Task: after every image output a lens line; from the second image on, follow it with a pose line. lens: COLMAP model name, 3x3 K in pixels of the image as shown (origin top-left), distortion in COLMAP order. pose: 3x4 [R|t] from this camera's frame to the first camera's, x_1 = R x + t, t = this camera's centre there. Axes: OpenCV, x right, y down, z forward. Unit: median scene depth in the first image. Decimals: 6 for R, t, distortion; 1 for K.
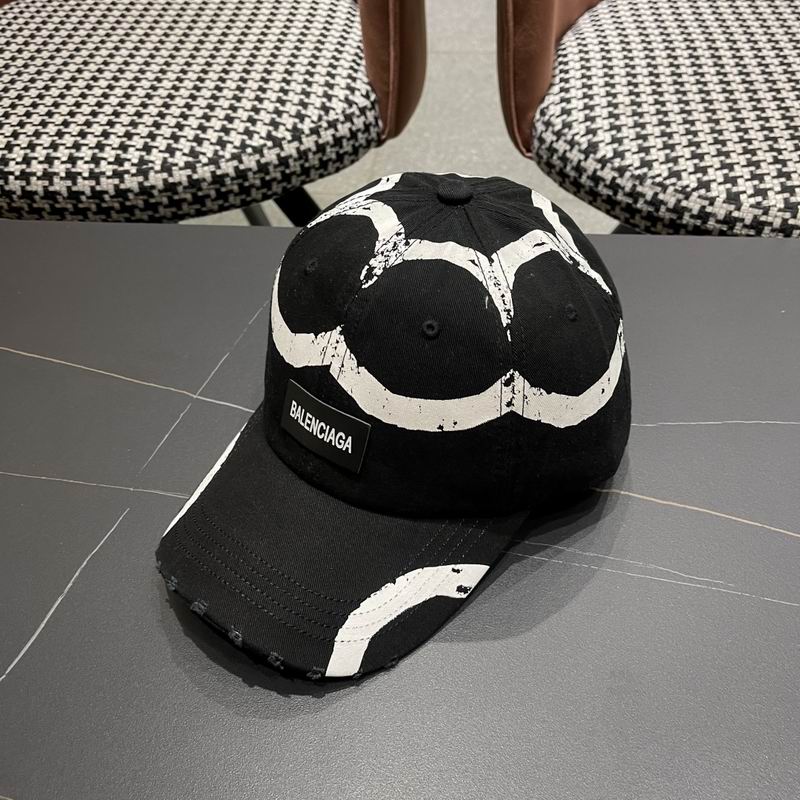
lens RADIAL K [[849.9, 0, 406.1], [0, 849.9, 406.6], [0, 0, 1]] dist [0.024508, 0.000000]
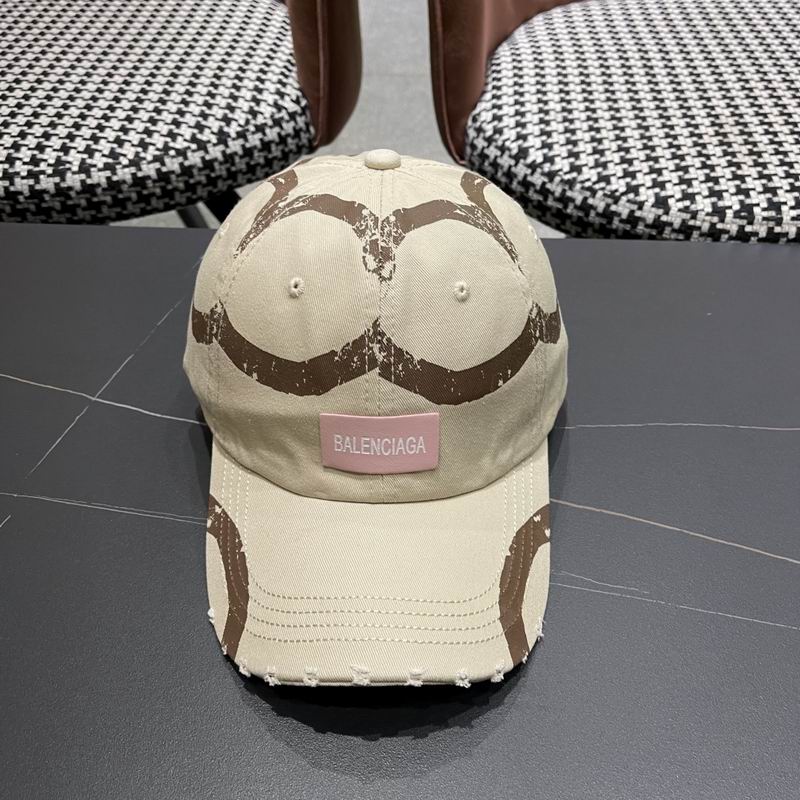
lens RADIAL K [[849.9, 0, 397.3], [0, 849.9, 394.3], [0, 0, 1]] dist [0.024508, 0.000000]
pose [[0.999615, 0.000541, 0.027736, 0.045321], [0.000696, 0.999006, -0.044569, 0.018368], [-0.027733, 0.044572, 0.998621, 0.031820]]
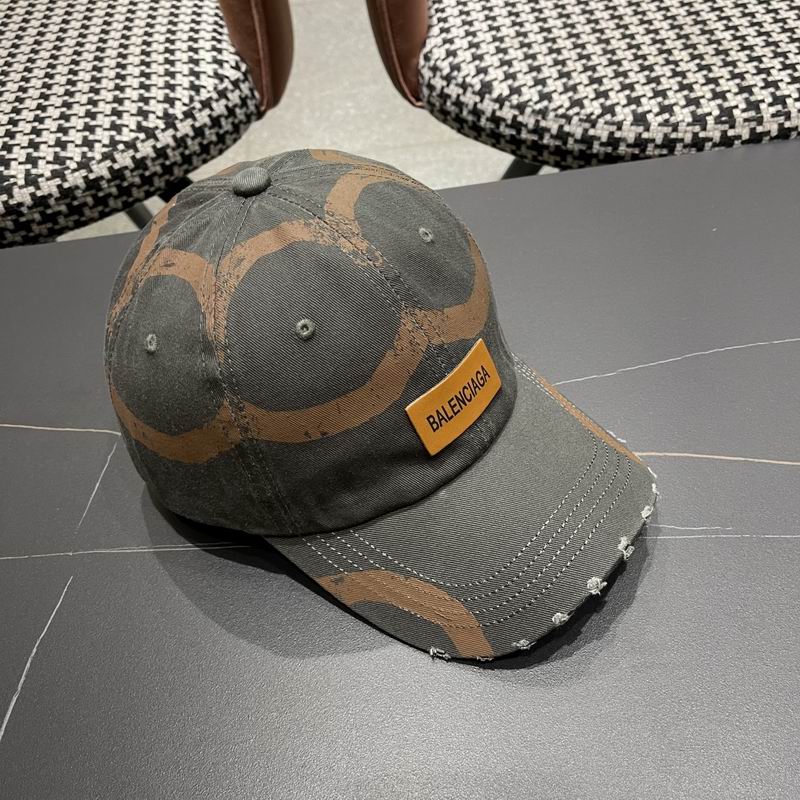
lens RADIAL K [[849.9, 0, 412.6], [0, 849.9, 395.9], [0, 0, 1]] dist [0.024508, 0.000000]
pose [[0.977370, -0.186373, 0.100061, -0.020219], [0.181914, 0.981936, 0.052053, -0.030245], [-0.107954, -0.032672, 0.993619, 0.052834]]
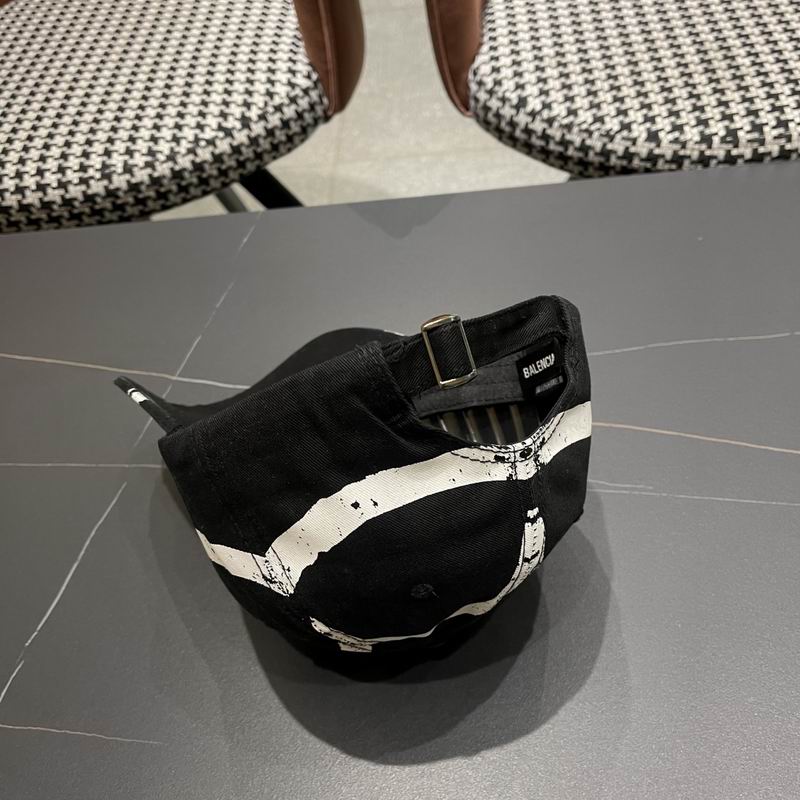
lens RADIAL K [[849.9, 0, 406.2], [0, 849.9, 411.3], [0, 0, 1]] dist [0.024508, 0.000000]
pose [[0.993309, -0.113852, -0.019364, 0.050572], [0.114738, 0.991963, 0.053342, 0.004408], [0.013135, -0.055206, 0.998389, -0.080261]]
